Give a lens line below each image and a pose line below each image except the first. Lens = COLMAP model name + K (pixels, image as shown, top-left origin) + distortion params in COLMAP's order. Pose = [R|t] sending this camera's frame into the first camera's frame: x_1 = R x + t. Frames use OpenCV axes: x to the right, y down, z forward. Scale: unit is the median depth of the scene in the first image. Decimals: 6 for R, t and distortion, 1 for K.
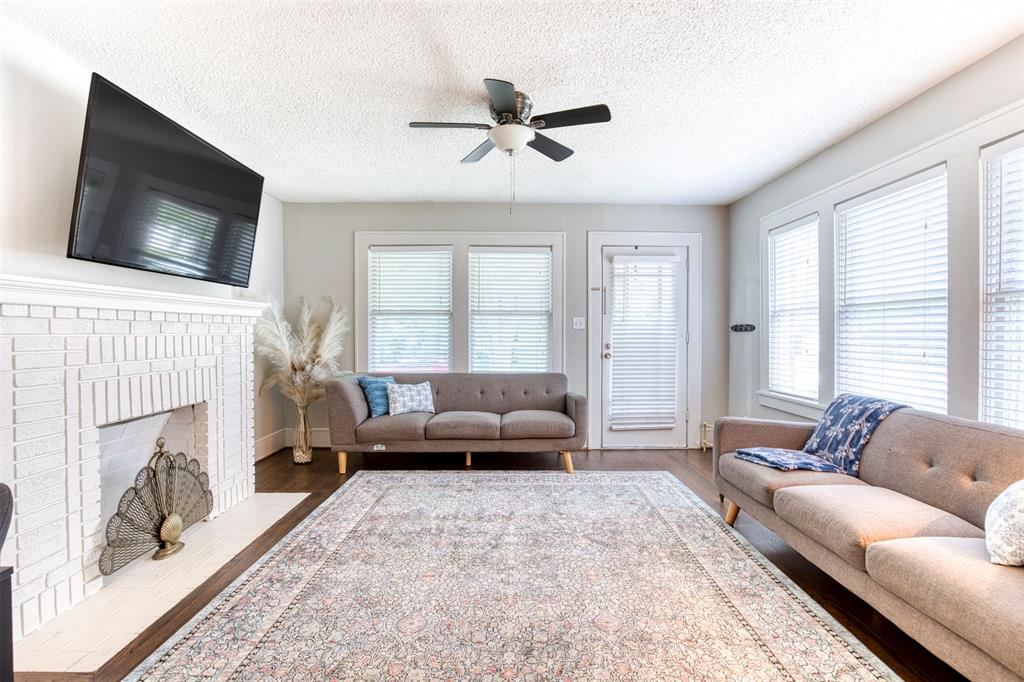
lens RADIAL K [[476.5, 0, 514.4], [0, 476.5, 339.5], [0, 0, 1]] dist [-0.021238, 0.004974]
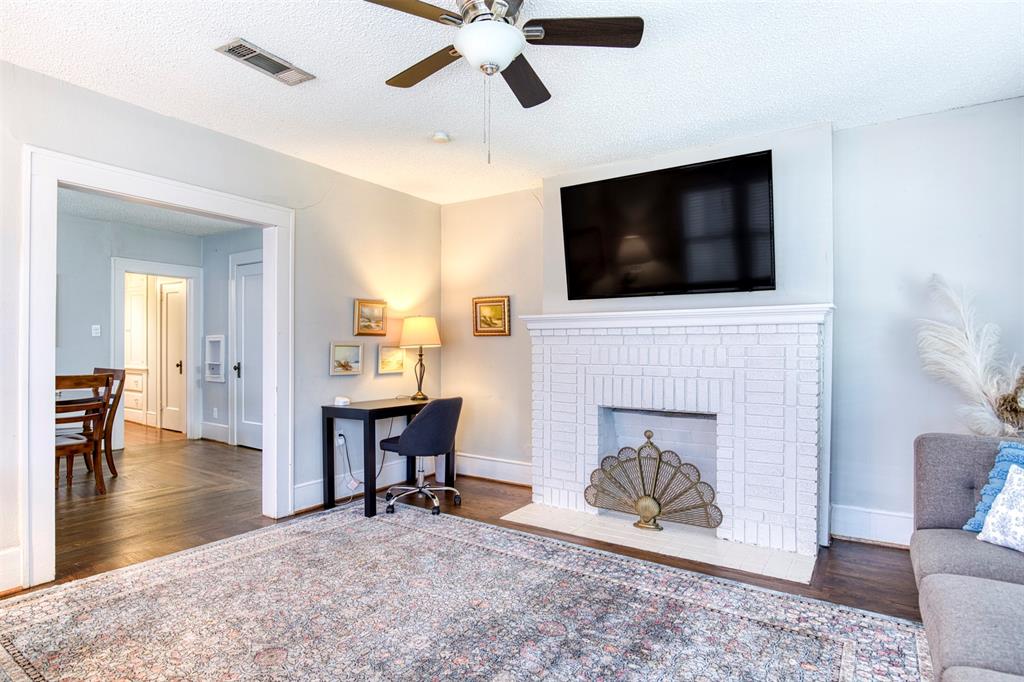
lens RADIAL K [[549.4, 0, 511.4], [0, 549.4, 342.0], [0, 0, 1]] dist [-0.011426, -0.000069]
pose [[-0.576115, -0.005169, -0.817353, 0.575753], [-0.010139, 0.999948, 0.000822, -0.017577], [0.817306, 0.008760, -0.576137, 1.428333]]
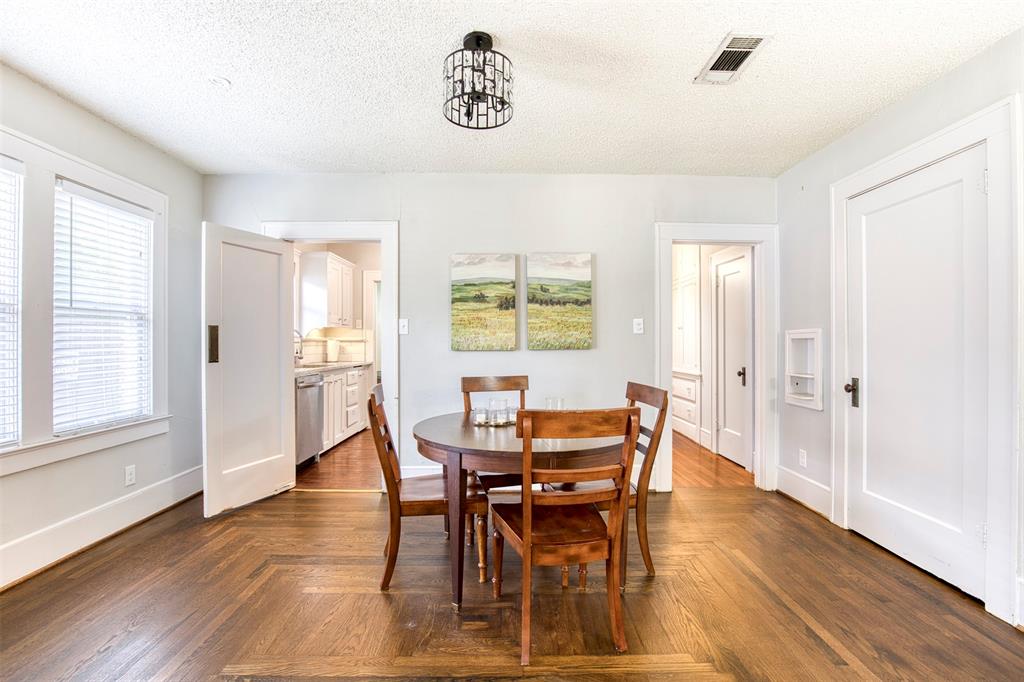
lens RADIAL K [[476.5, 0, 513.5], [0, 476.5, 346.0], [0, 0, 1]] dist [-0.021238, 0.004974]
pose [[-0.999987, 0.001760, 0.004792, 0.500838], [0.001840, 0.999856, 0.016865, -0.016339], [-0.004762, 0.016873, -0.999846, 1.232872]]
